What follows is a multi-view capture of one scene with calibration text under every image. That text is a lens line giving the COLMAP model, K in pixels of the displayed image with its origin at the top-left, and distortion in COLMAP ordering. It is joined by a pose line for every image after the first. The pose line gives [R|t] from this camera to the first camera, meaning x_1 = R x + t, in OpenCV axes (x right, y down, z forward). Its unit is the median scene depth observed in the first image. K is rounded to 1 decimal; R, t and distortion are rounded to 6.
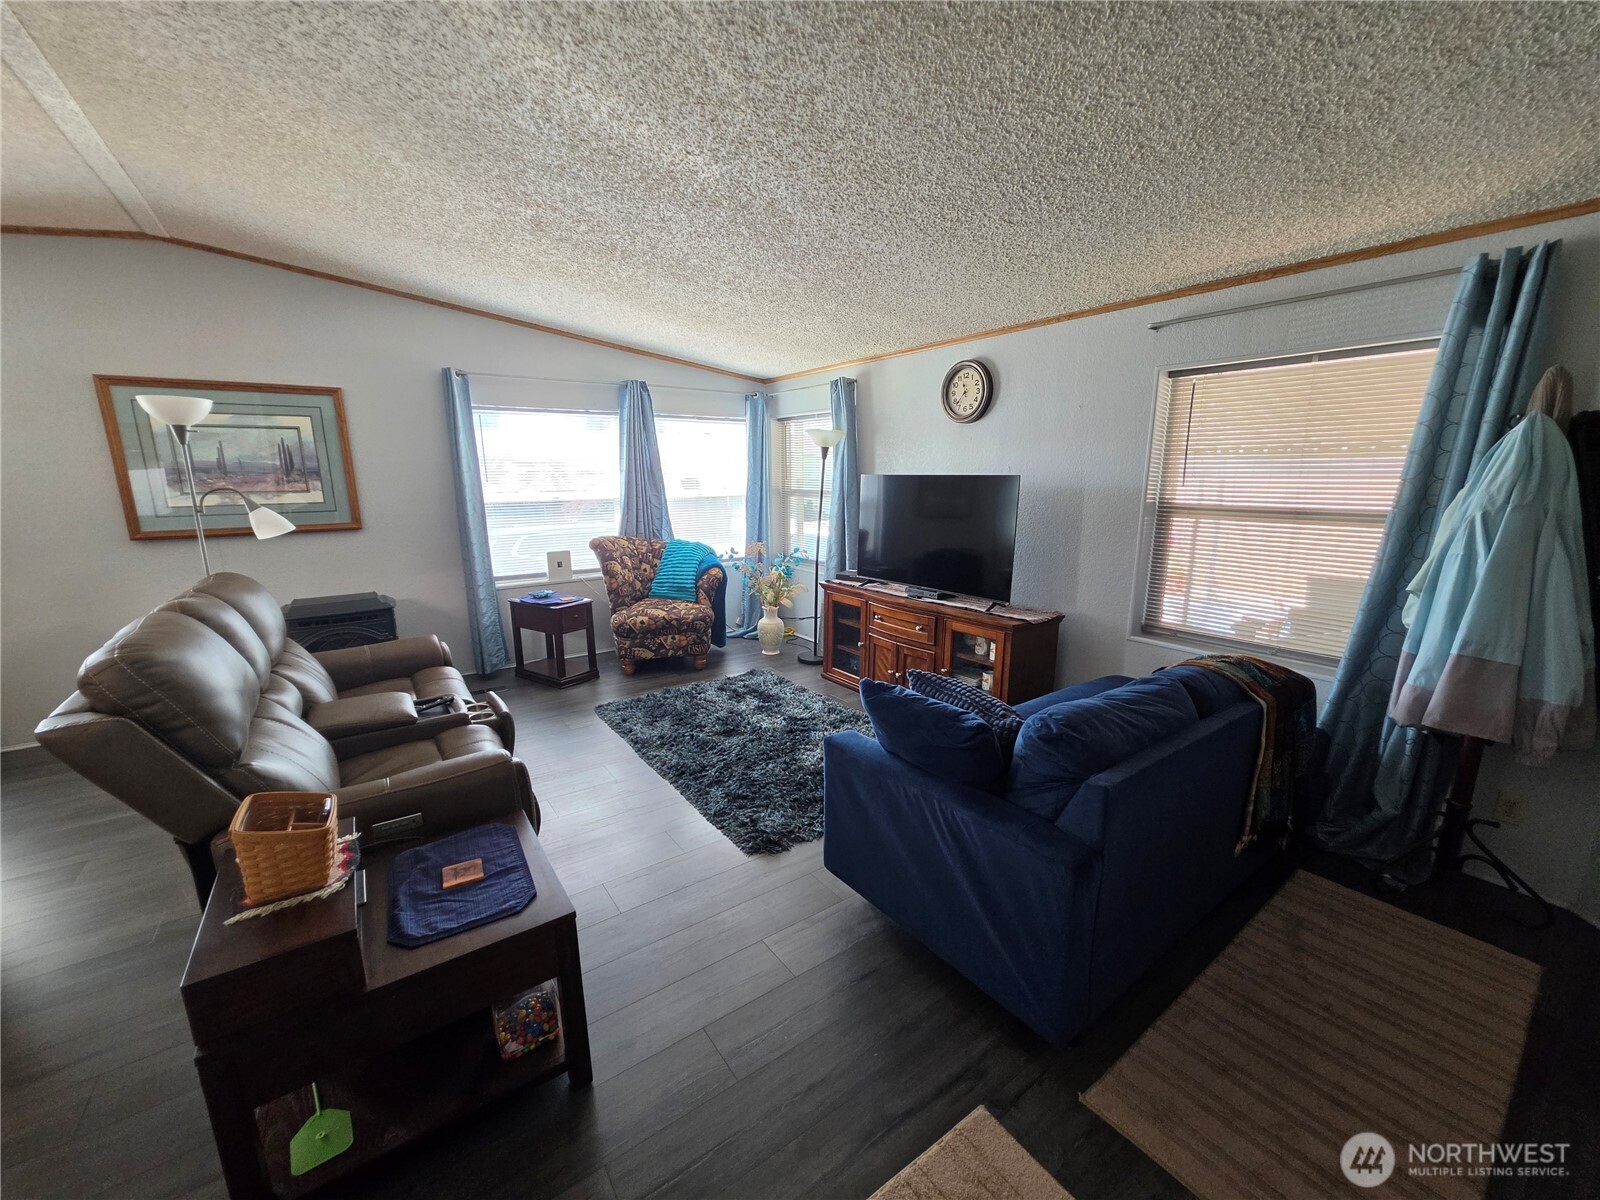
lens RADIAL K [[640.8, 0, 800.8], [0, 640.8, 598.7], [0, 0, 1]] dist [-0.005763, 0.002224]
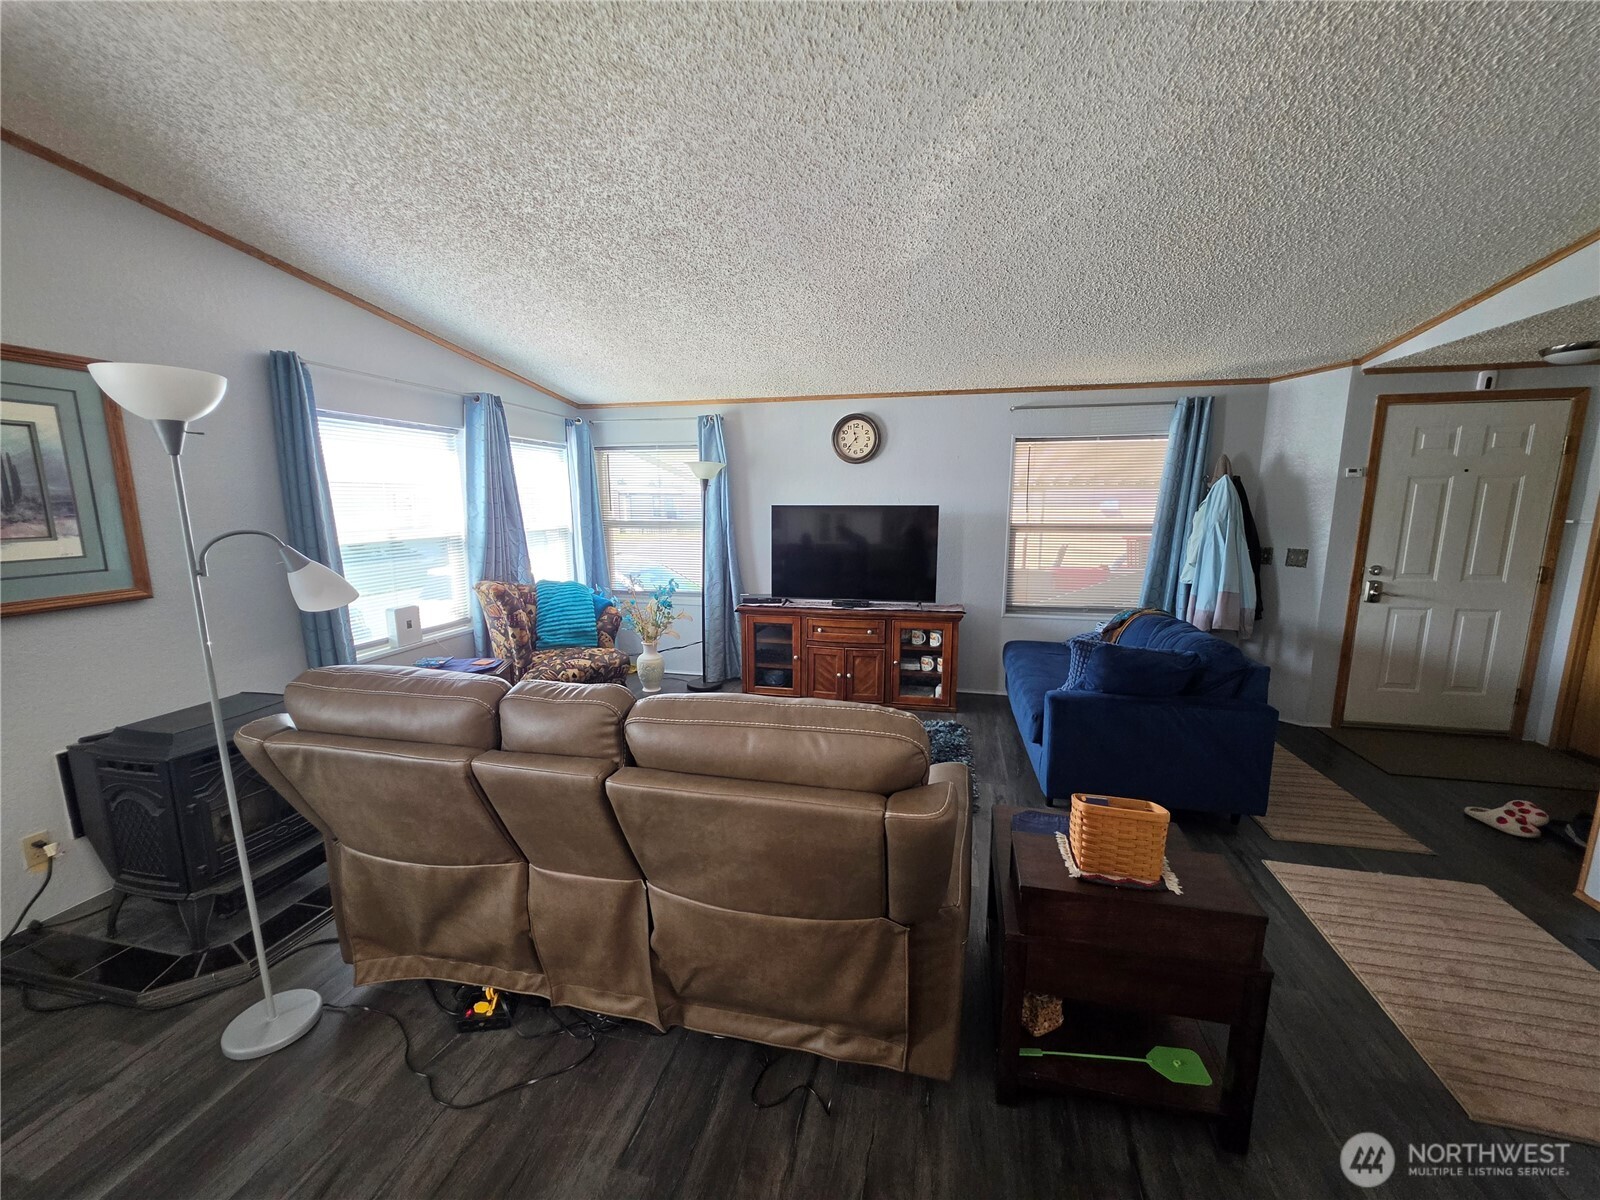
lens RADIAL K [[640.8, 0, 796.5], [0, 640.8, 606.4], [0, 0, 1]] dist [-0.005763, 0.002224]
pose [[0.753308, -0.105274, 0.649187, -0.654735], [0.127948, 0.991704, 0.012349, -0.031960], [-0.645101, 0.073759, 0.760529, 0.158323]]
